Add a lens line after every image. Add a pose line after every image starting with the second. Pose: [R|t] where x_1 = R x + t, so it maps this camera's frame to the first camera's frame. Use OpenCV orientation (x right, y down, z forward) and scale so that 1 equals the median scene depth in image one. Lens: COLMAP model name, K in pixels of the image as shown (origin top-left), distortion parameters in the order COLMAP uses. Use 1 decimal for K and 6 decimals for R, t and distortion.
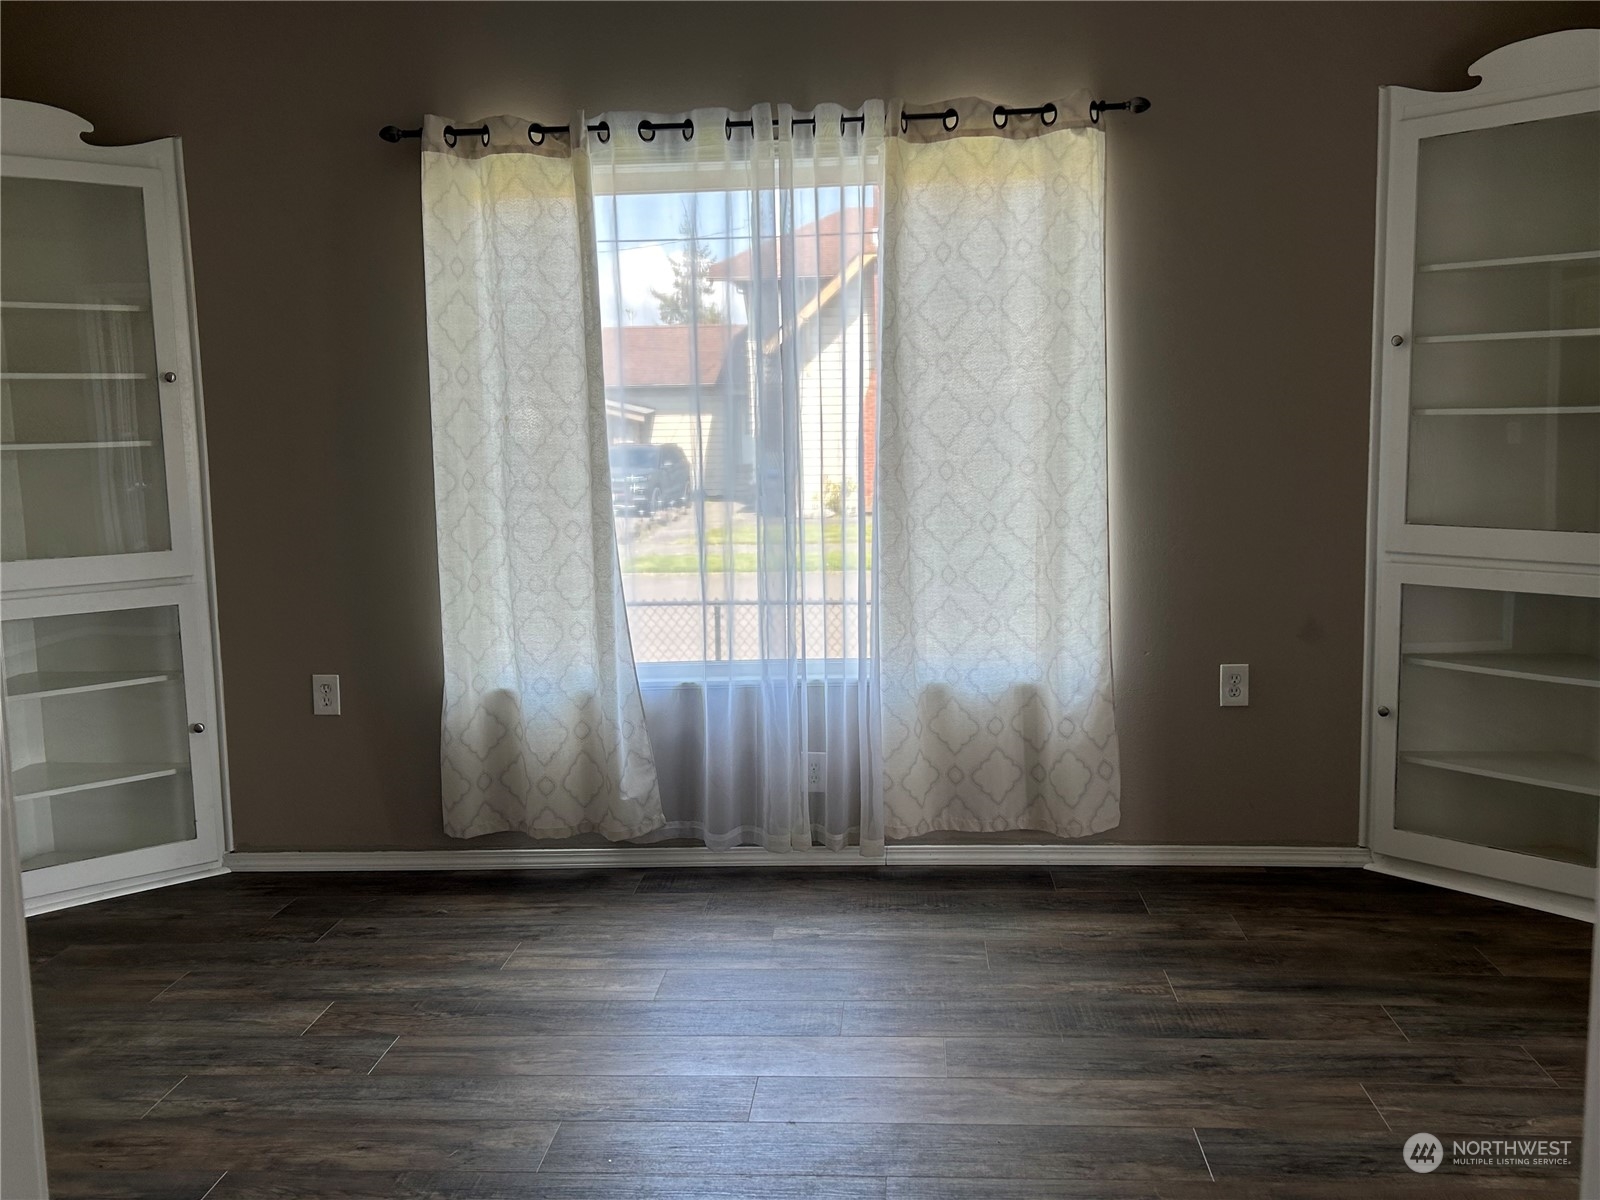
lens RADIAL K [[1434.4, 0, 800.0], [0, 1434.4, 600.0], [0, 0, 1]] dist [0.008209, 0.006517]
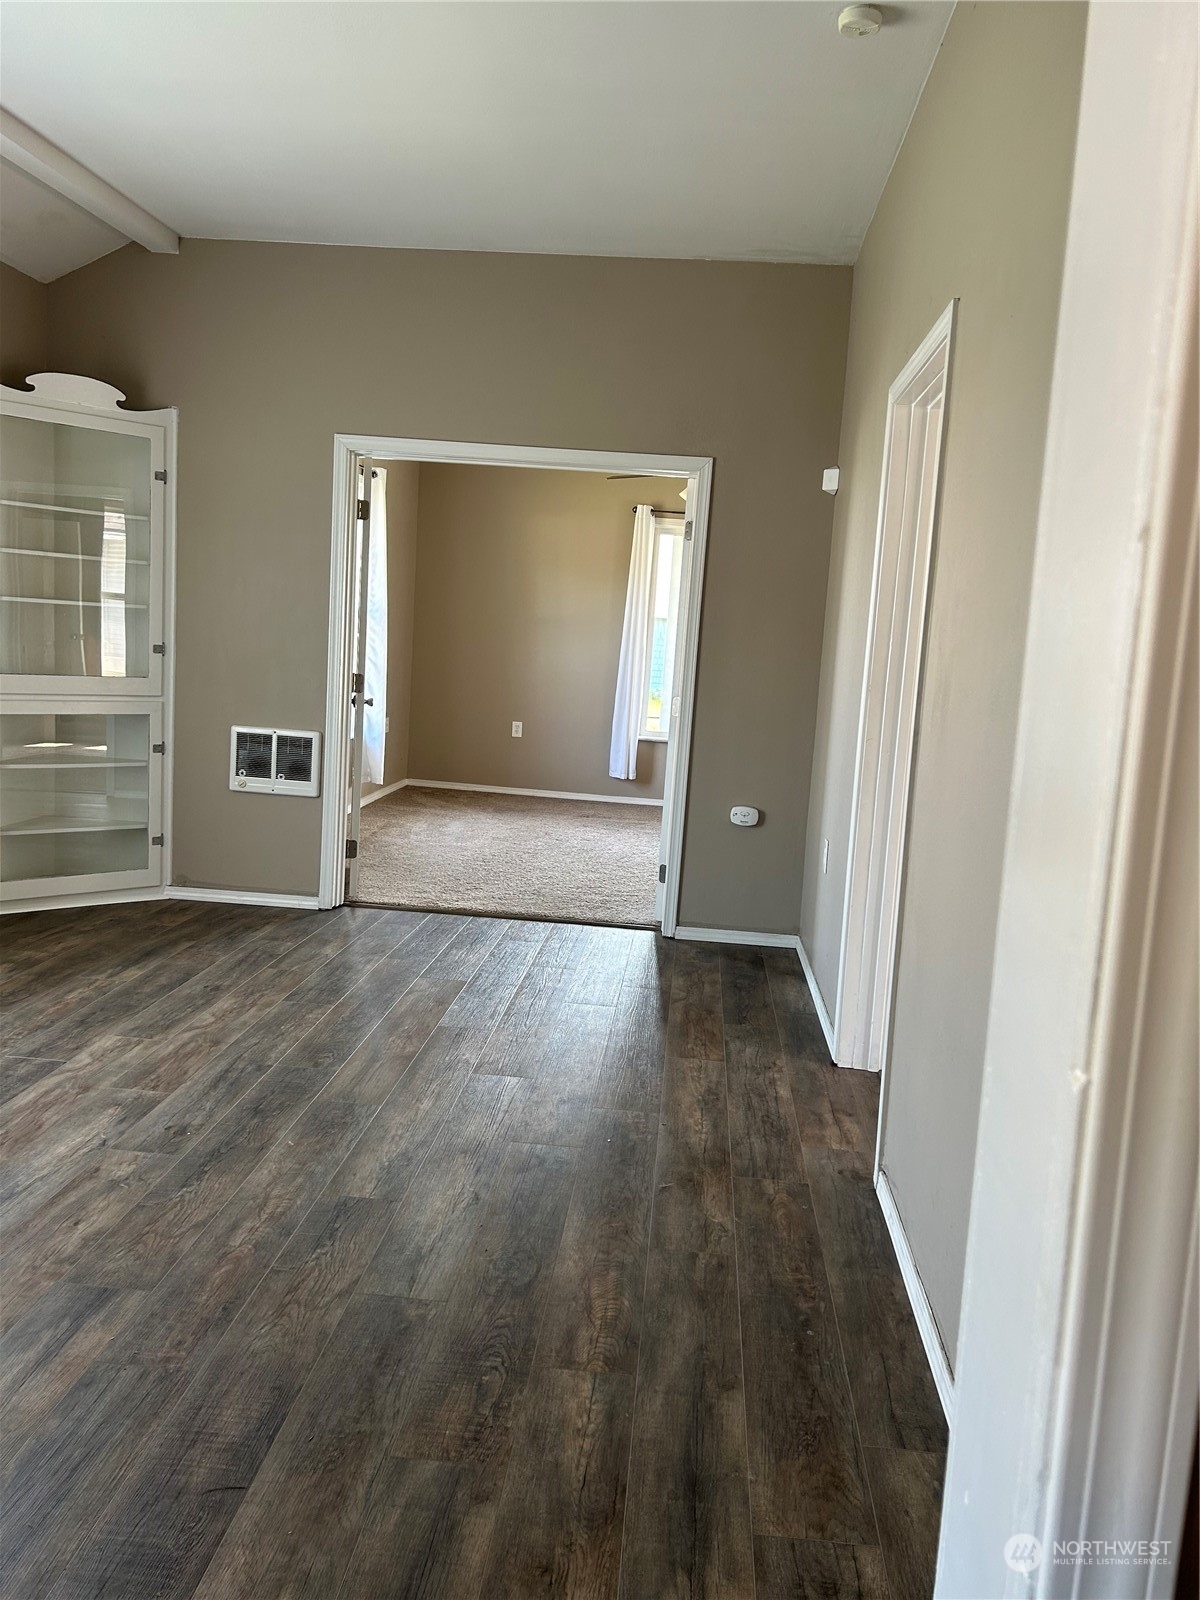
lens RADIAL K [[1225.0, 0, 600.0], [0, 1225.0, 800.0], [0, 0, 1]] dist [0.001728, 0.000306]
pose [[0.009318, -0.112804, 0.993574, -1.043441], [0.068815, 0.991333, 0.111904, -0.028603], [-0.997586, 0.067330, 0.017000, 0.459492]]
